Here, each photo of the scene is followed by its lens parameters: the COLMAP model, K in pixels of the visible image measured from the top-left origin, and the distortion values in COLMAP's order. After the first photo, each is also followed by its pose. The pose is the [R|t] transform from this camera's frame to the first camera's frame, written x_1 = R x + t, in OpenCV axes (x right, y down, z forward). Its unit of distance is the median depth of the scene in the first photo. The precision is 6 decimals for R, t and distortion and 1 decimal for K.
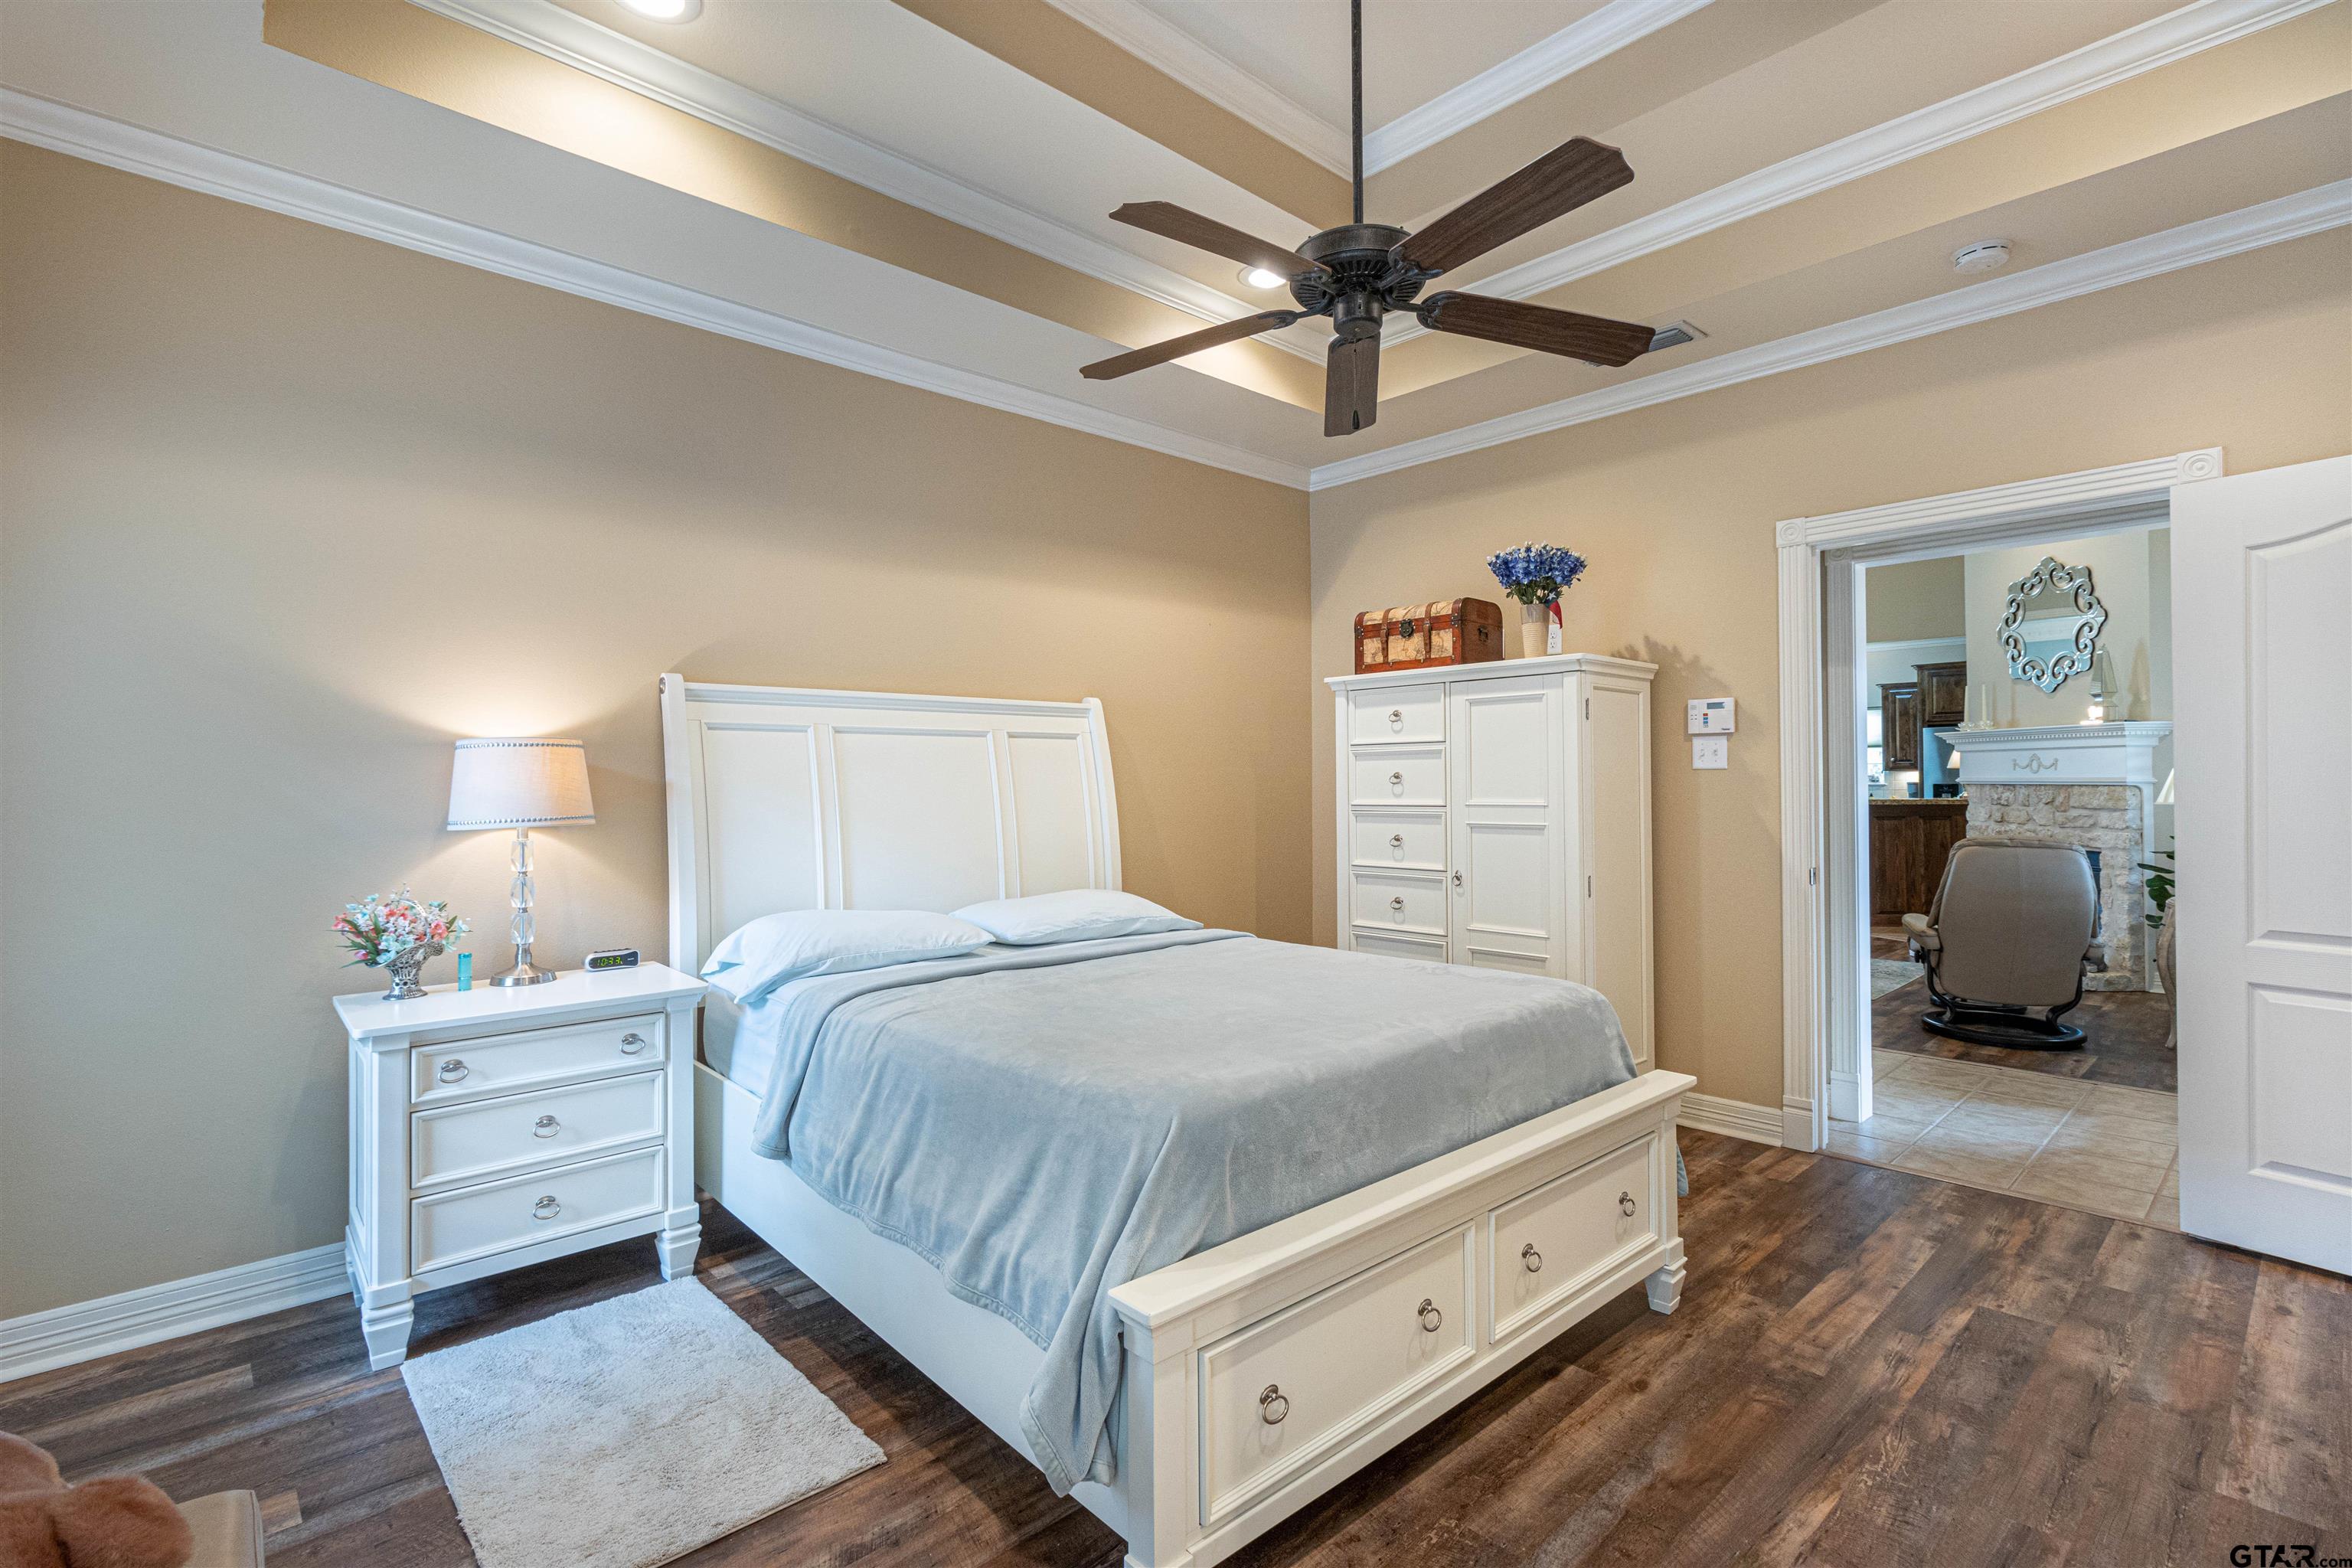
lens RADIAL K [[1109.4, 0, 1184.8], [0, 1109.4, 766.1], [0, 0, 1]] dist [0.002753, 0.000359]
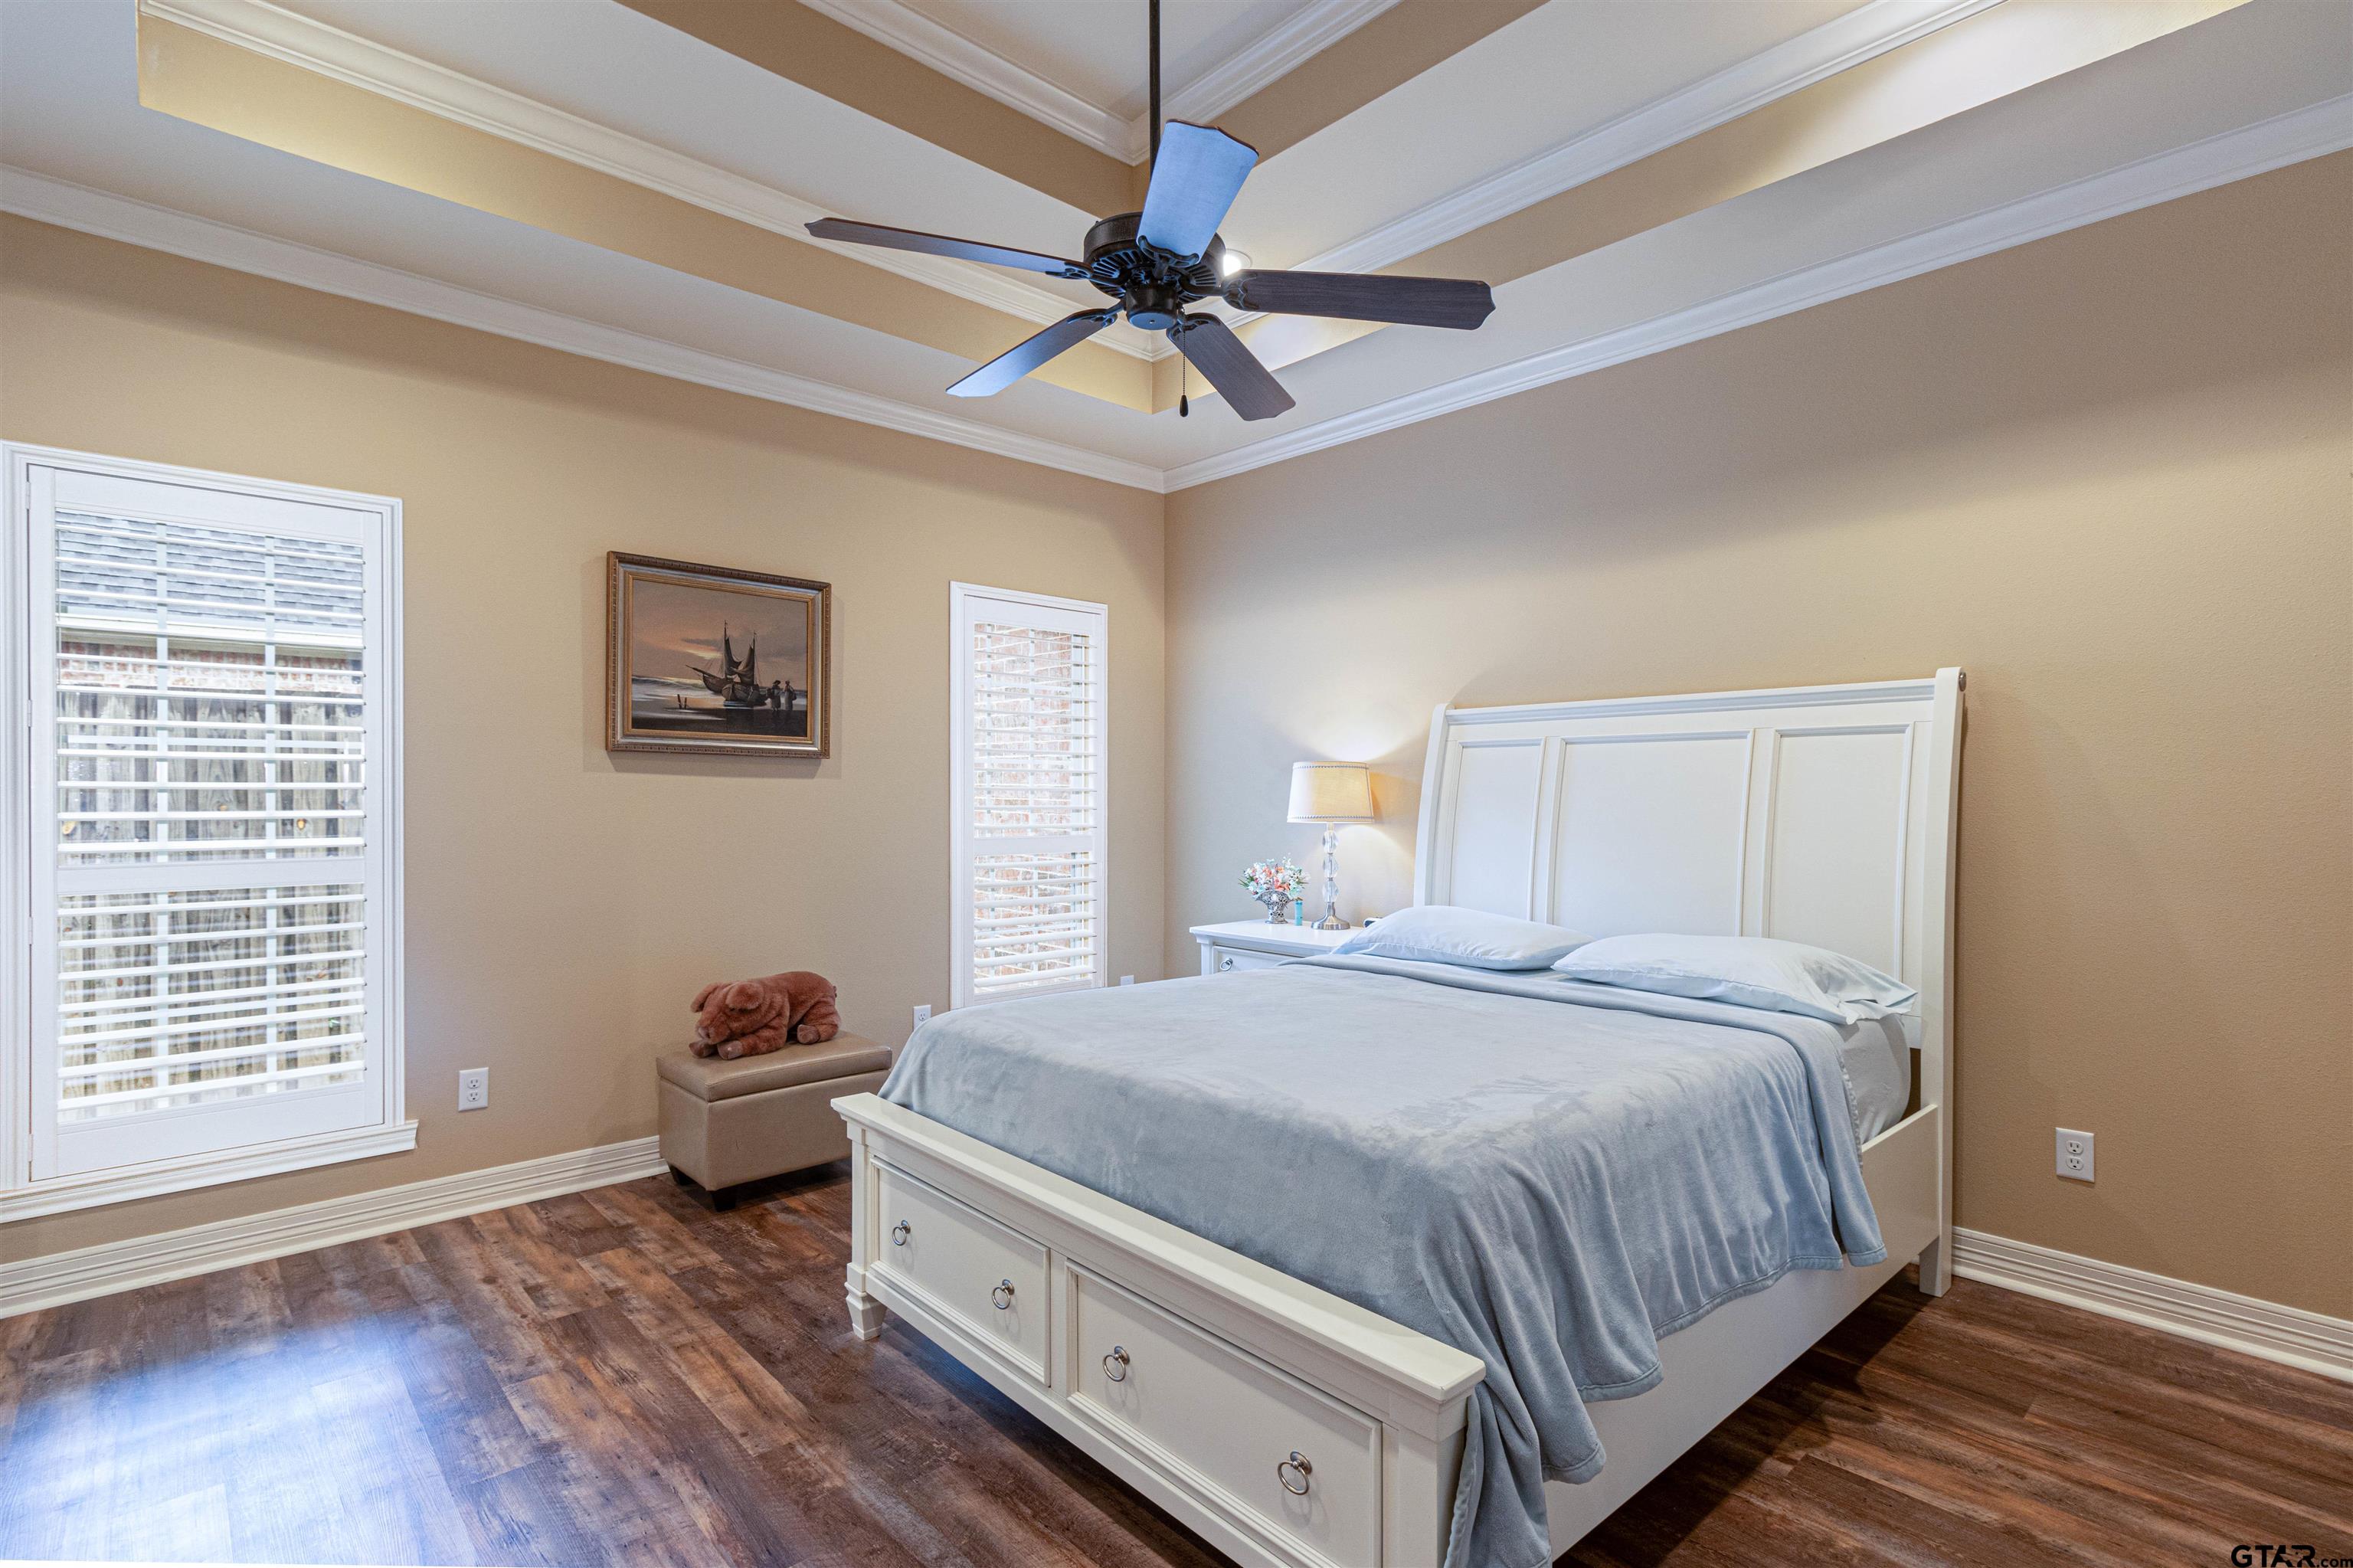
lens RADIAL K [[1099.7, 0, 1194.9], [0, 1099.7, 808.8], [0, 0, 1]] dist [0.003395, 0.000833]
pose [[-0.007350, 0.016616, -0.999835, 1.175400], [0.014710, 0.999756, 0.016506, 0.011019], [0.999865, -0.014587, -0.007593, 1.108900]]
